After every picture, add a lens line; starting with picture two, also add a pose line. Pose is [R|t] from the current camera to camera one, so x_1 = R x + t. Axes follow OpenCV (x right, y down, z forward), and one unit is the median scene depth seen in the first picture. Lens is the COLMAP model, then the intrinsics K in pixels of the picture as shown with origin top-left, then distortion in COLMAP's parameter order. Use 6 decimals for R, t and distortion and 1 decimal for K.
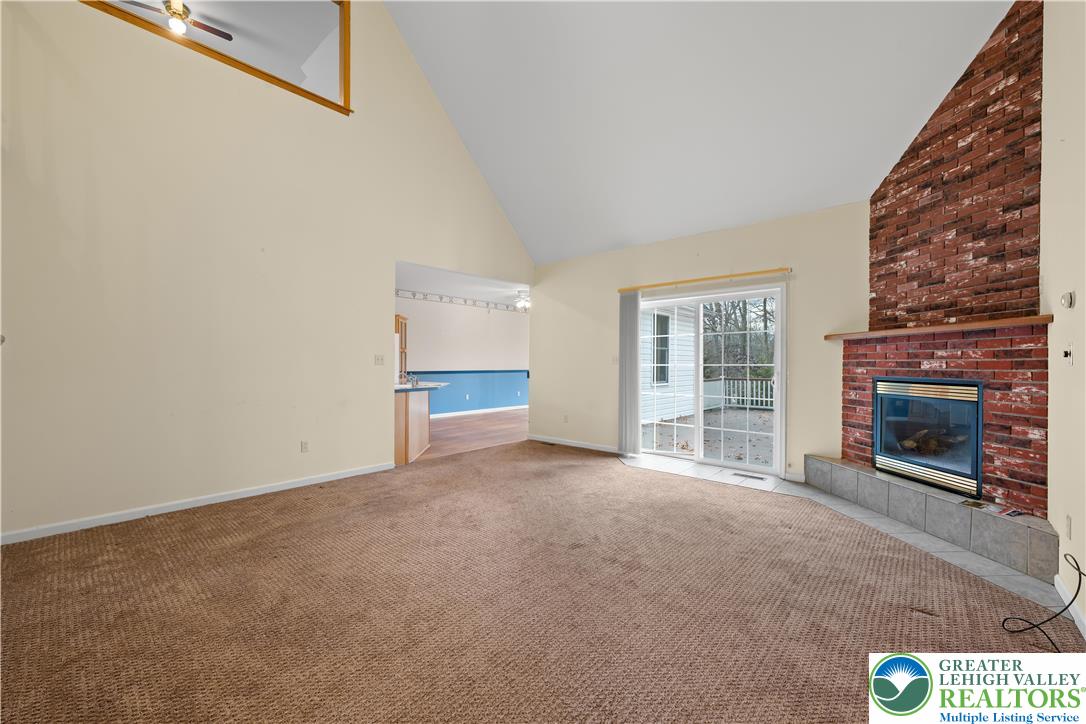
lens RADIAL K [[437.1, 0, 541.7], [0, 437.1, 361.9], [0, 0, 1]] dist [0.008742, -0.000172]
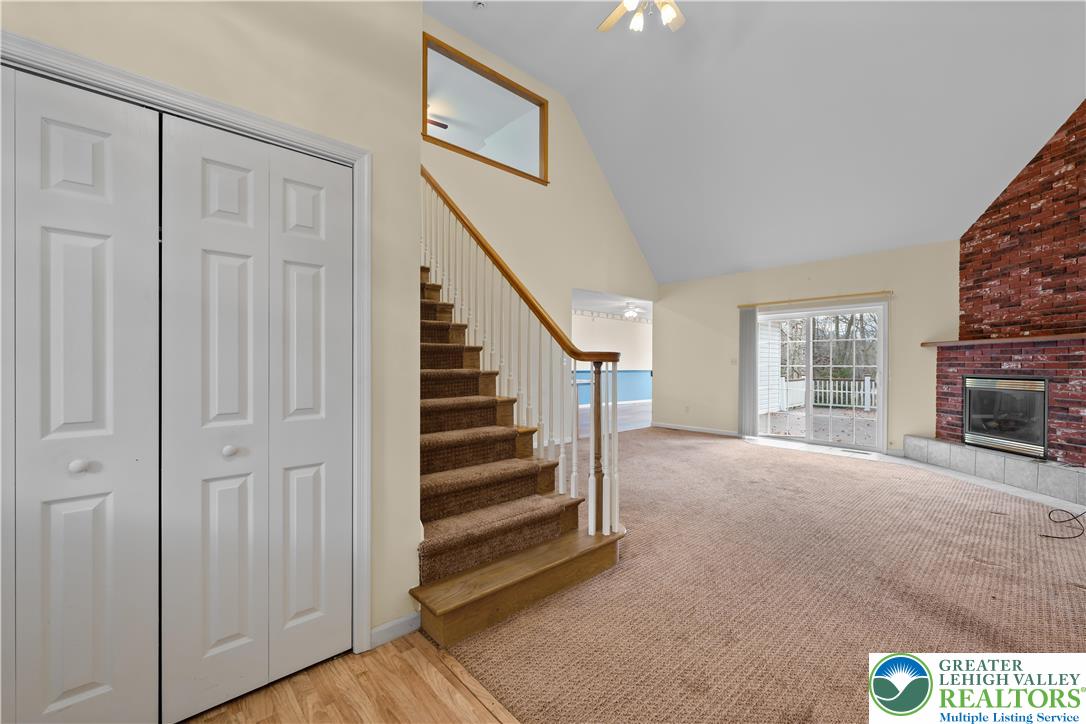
lens RADIAL K [[437.1, 0, 544.2], [0, 437.1, 363.3], [0, 0, 1]] dist [0.008742, -0.000172]
pose [[0.994525, 0.000627, -0.104497, -0.398425], [-0.000646, 1.000000, -0.000150, 0.000413], [0.104497, 0.000217, 0.994525, -0.498946]]
